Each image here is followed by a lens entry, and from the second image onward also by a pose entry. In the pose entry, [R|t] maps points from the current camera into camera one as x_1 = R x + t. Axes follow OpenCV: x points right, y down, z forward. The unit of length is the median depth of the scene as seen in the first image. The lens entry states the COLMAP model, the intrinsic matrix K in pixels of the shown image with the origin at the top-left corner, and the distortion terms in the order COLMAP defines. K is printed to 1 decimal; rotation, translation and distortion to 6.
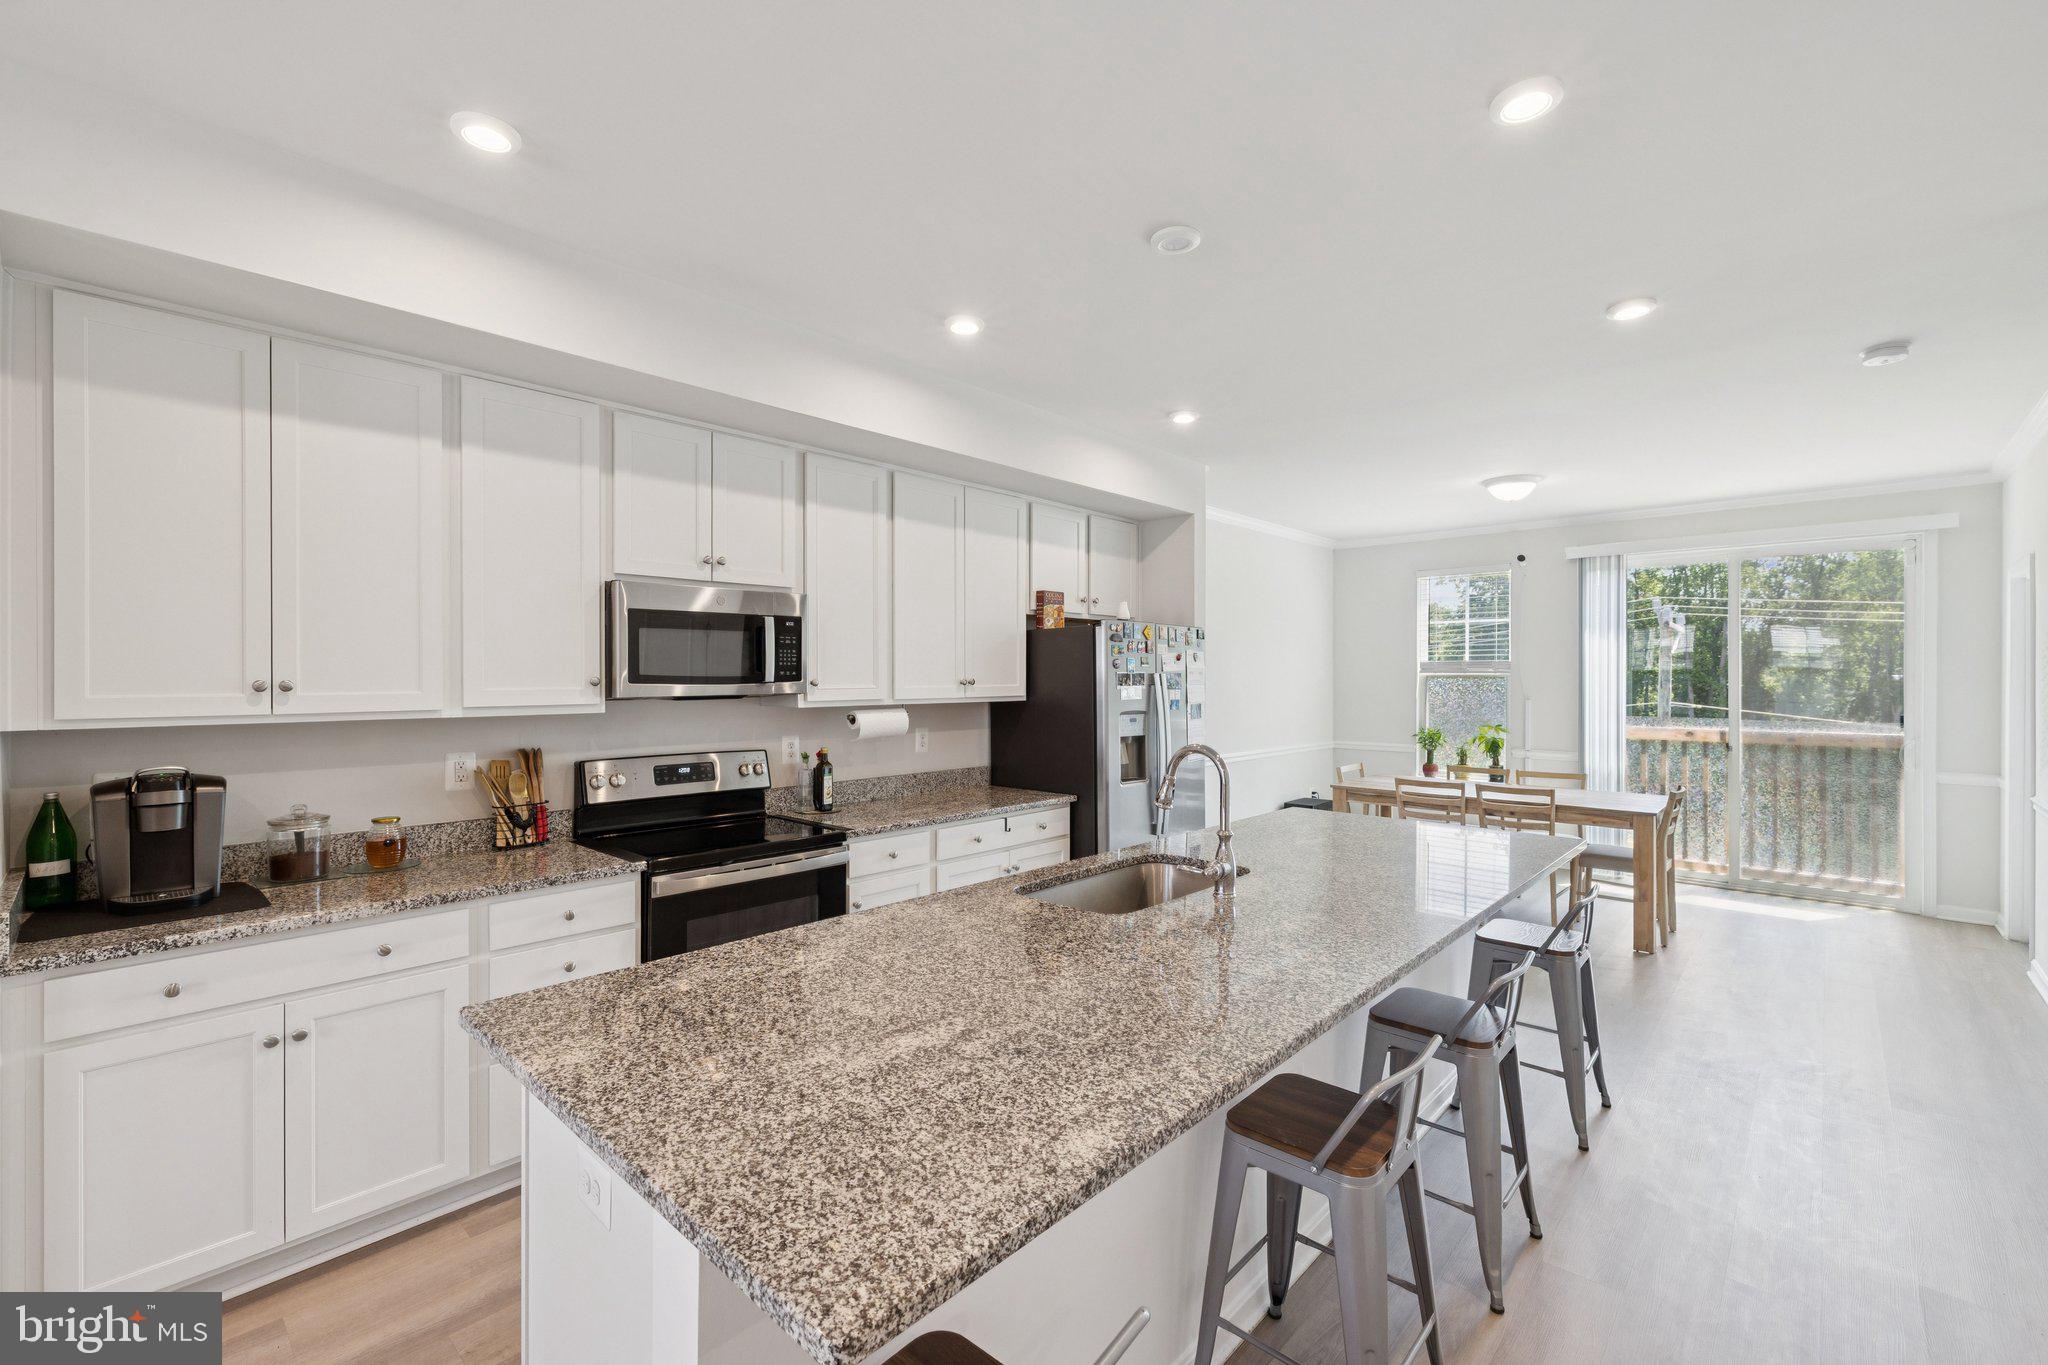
lens RADIAL K [[867.3, 0, 1008.3], [0, 867.3, 674.8], [0, 0, 1]] dist [0.001283, -0.000574]
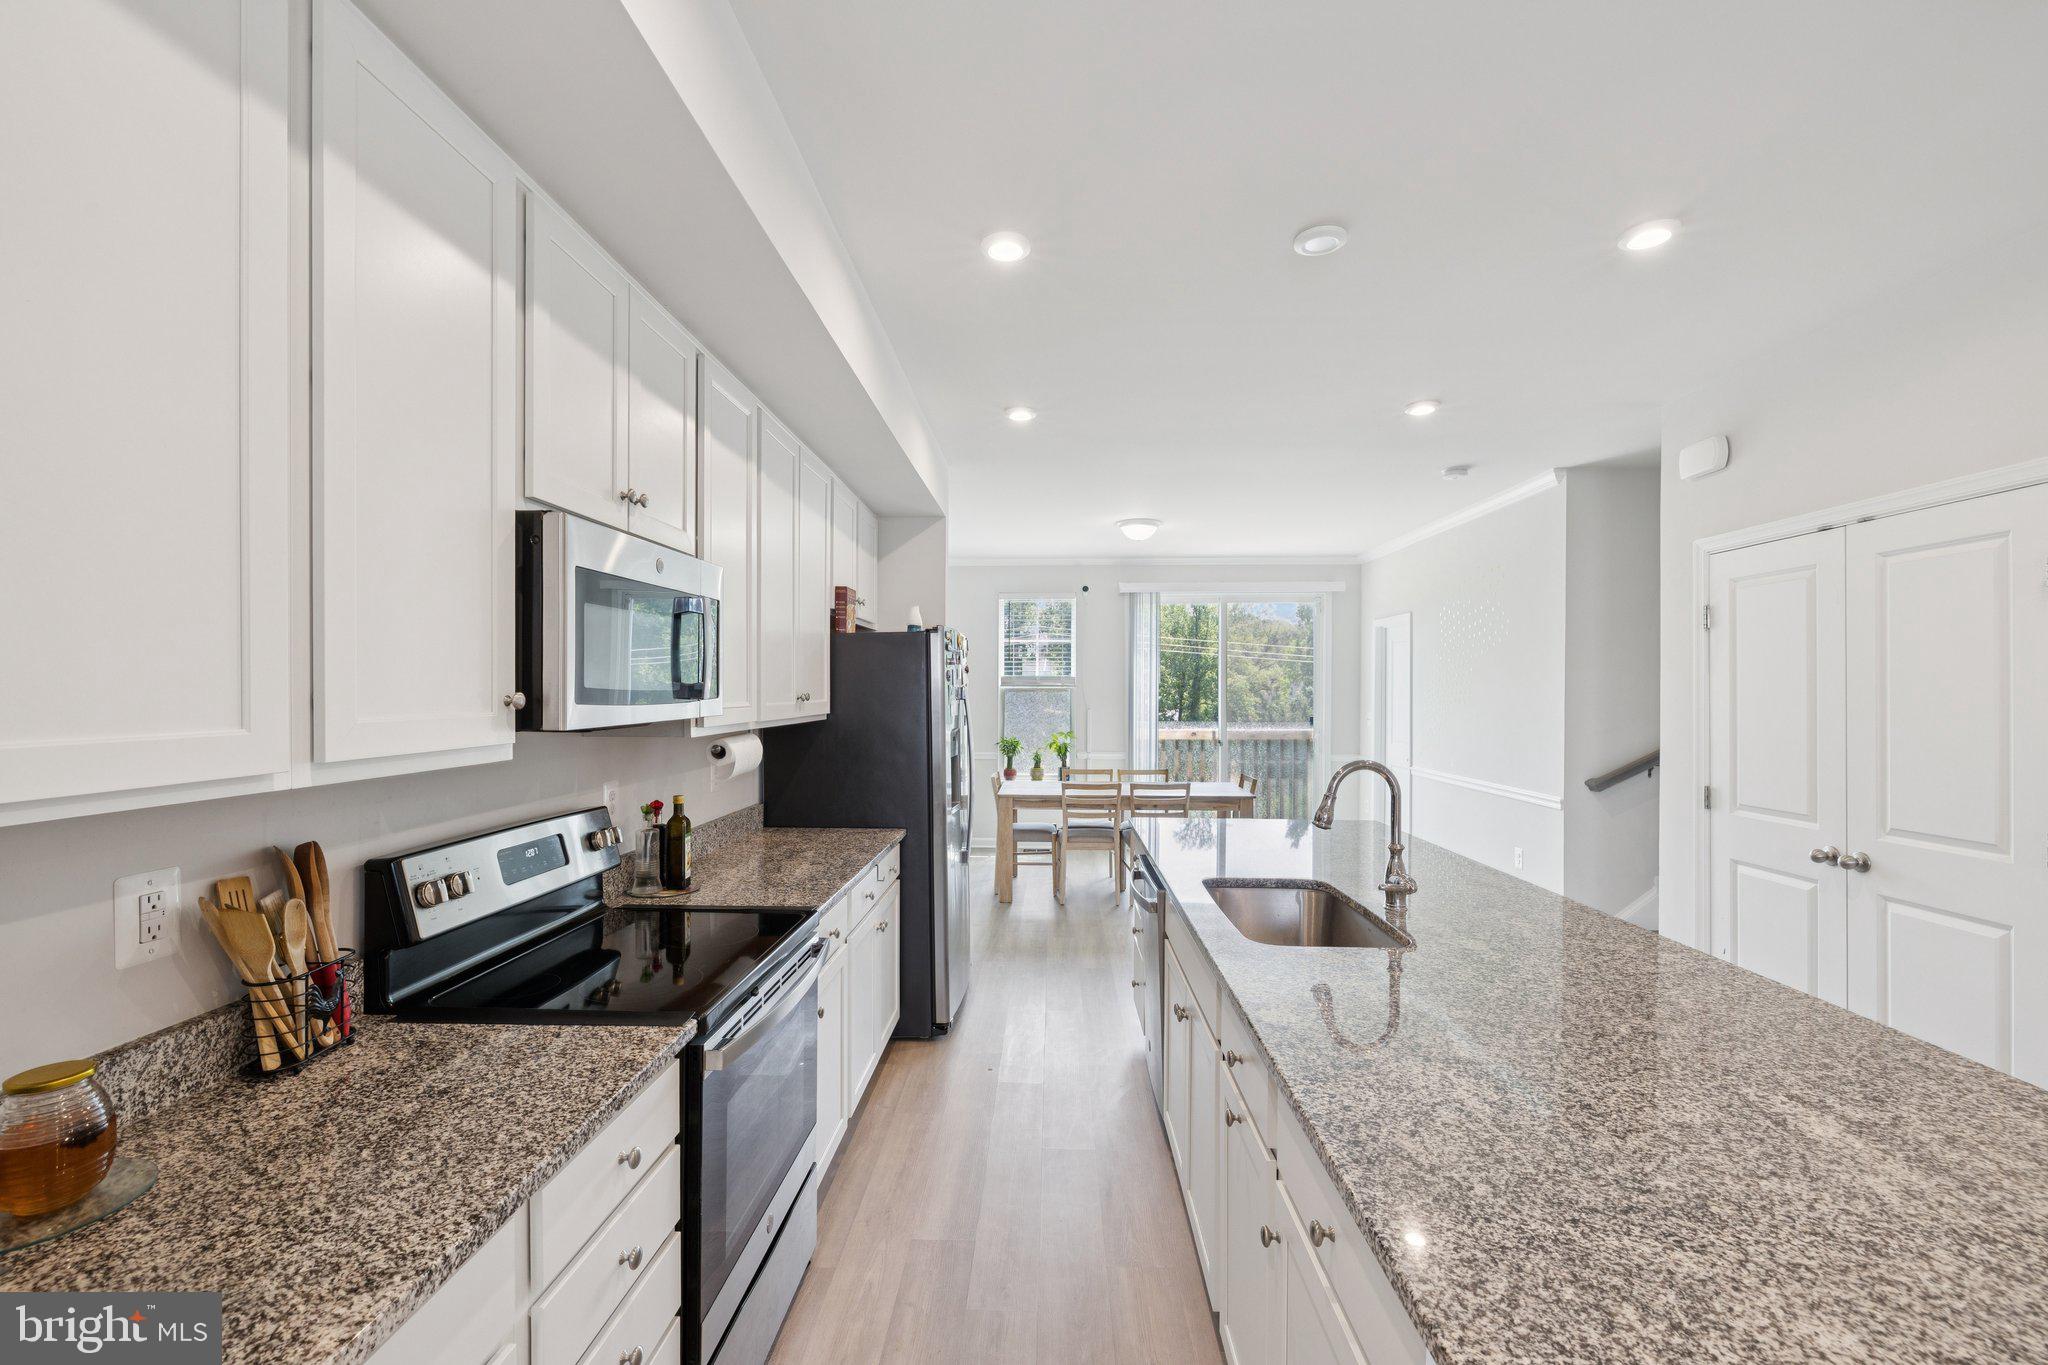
lens RADIAL K [[867.3, 0, 1022.6], [0, 867.3, 693.5], [0, 0, 1]] dist [0.001283, -0.000574]
pose [[0.759125, -0.001572, 0.650943, -0.362100], [-0.003517, 0.999973, 0.006517, -0.000388], [-0.650936, -0.007237, 0.759099, 0.252805]]
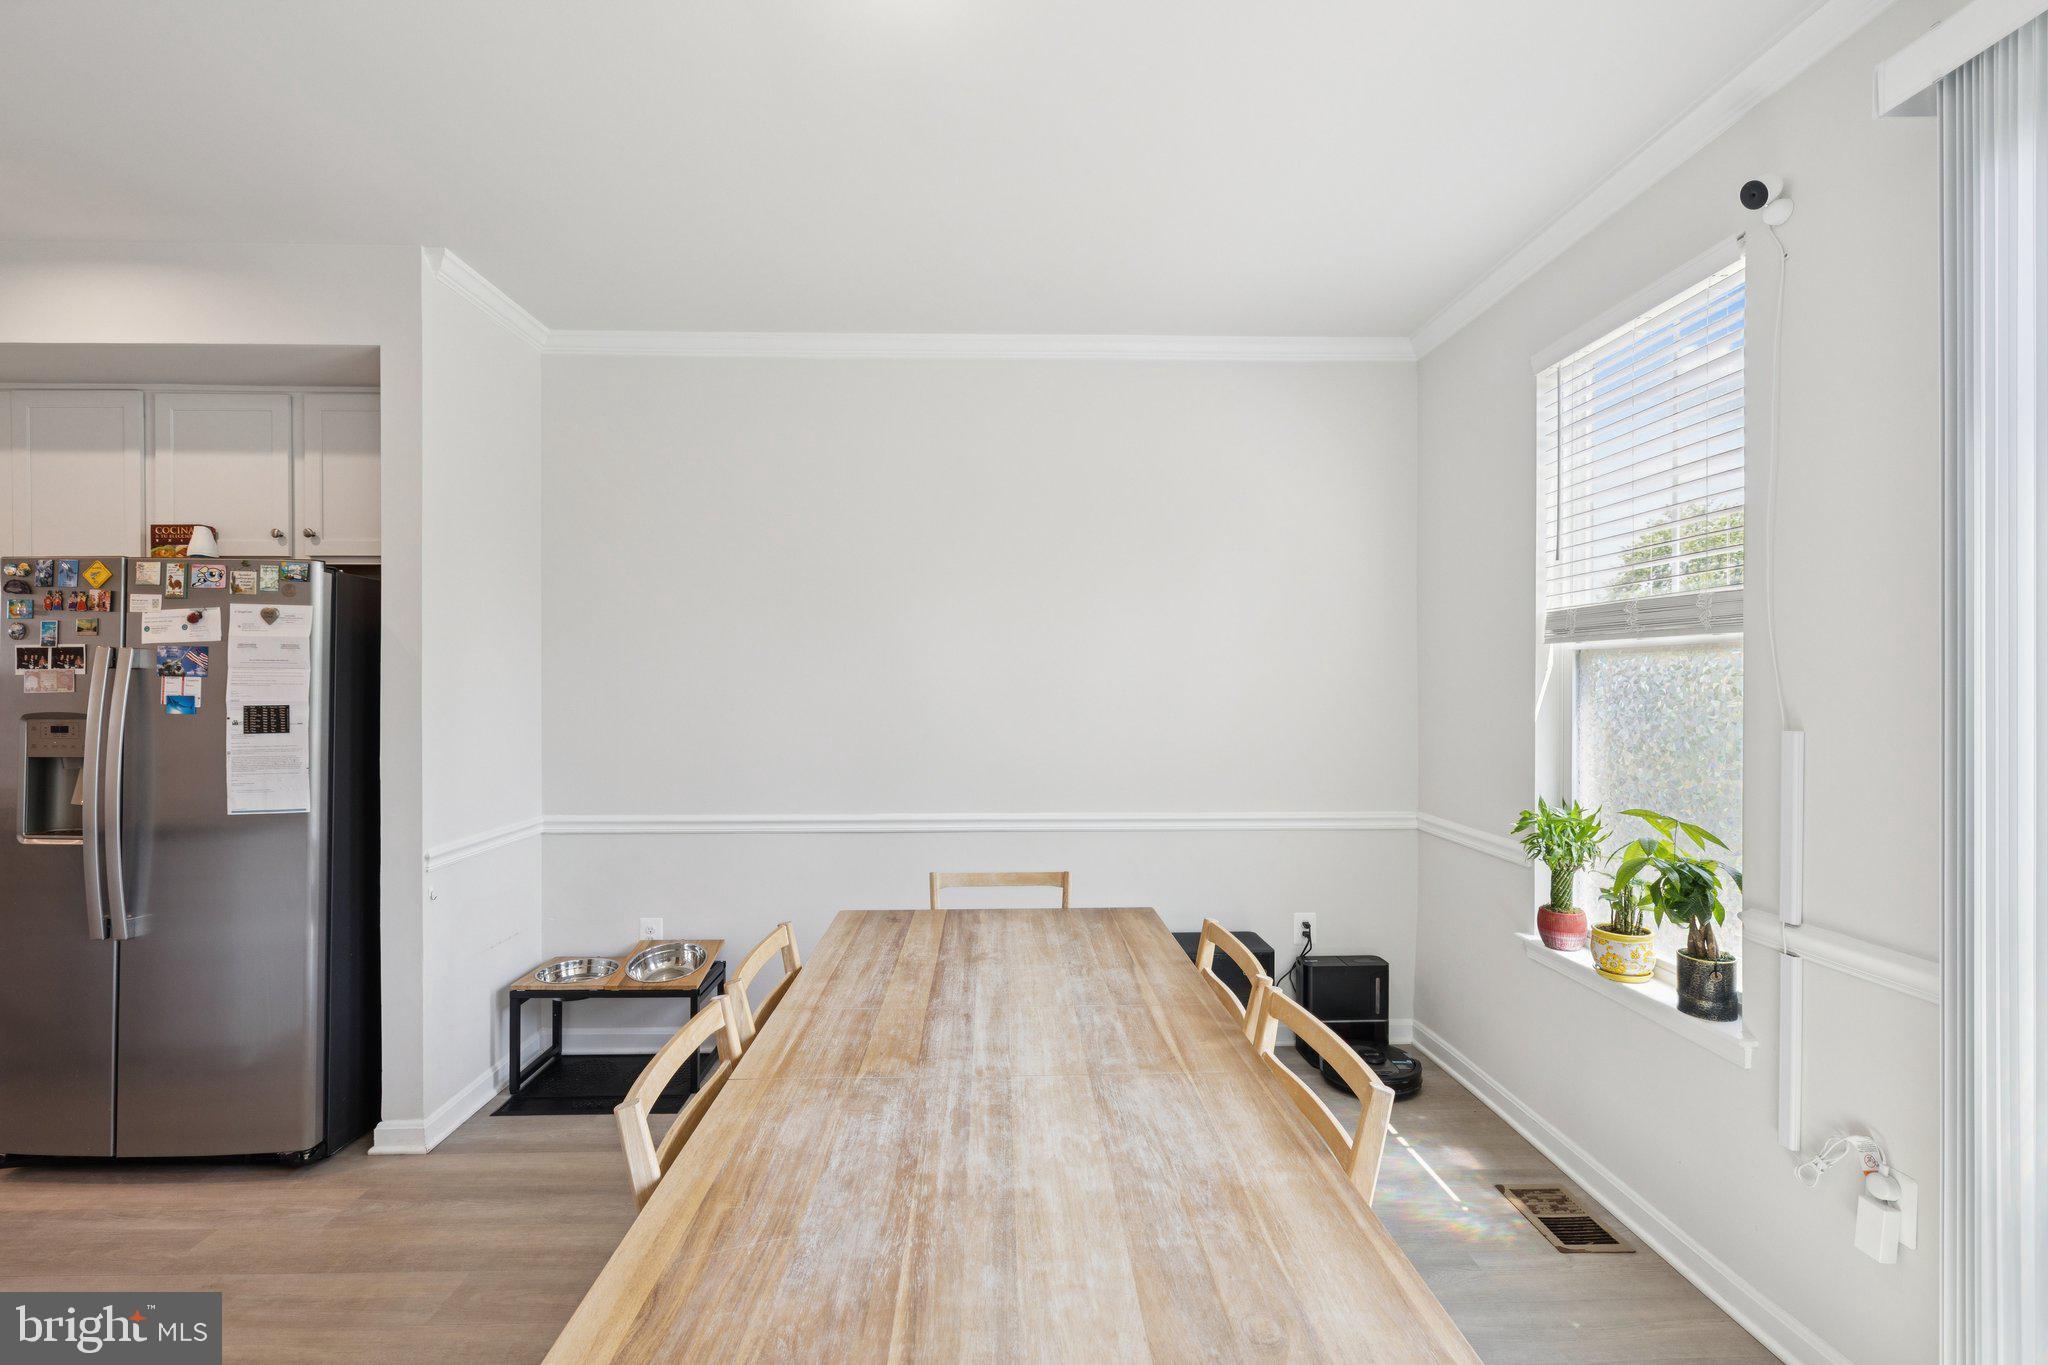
lens RADIAL K [[867.3, 0, 1014.9], [0, 867.3, 662.6], [0, 0, 1]] dist [0.001283, -0.000574]
pose [[0.695241, 0.002568, -0.718772, 0.958908], [0.003464, 0.999970, 0.006923, 0.006592], [0.718768, -0.007303, 0.695212, 1.007048]]
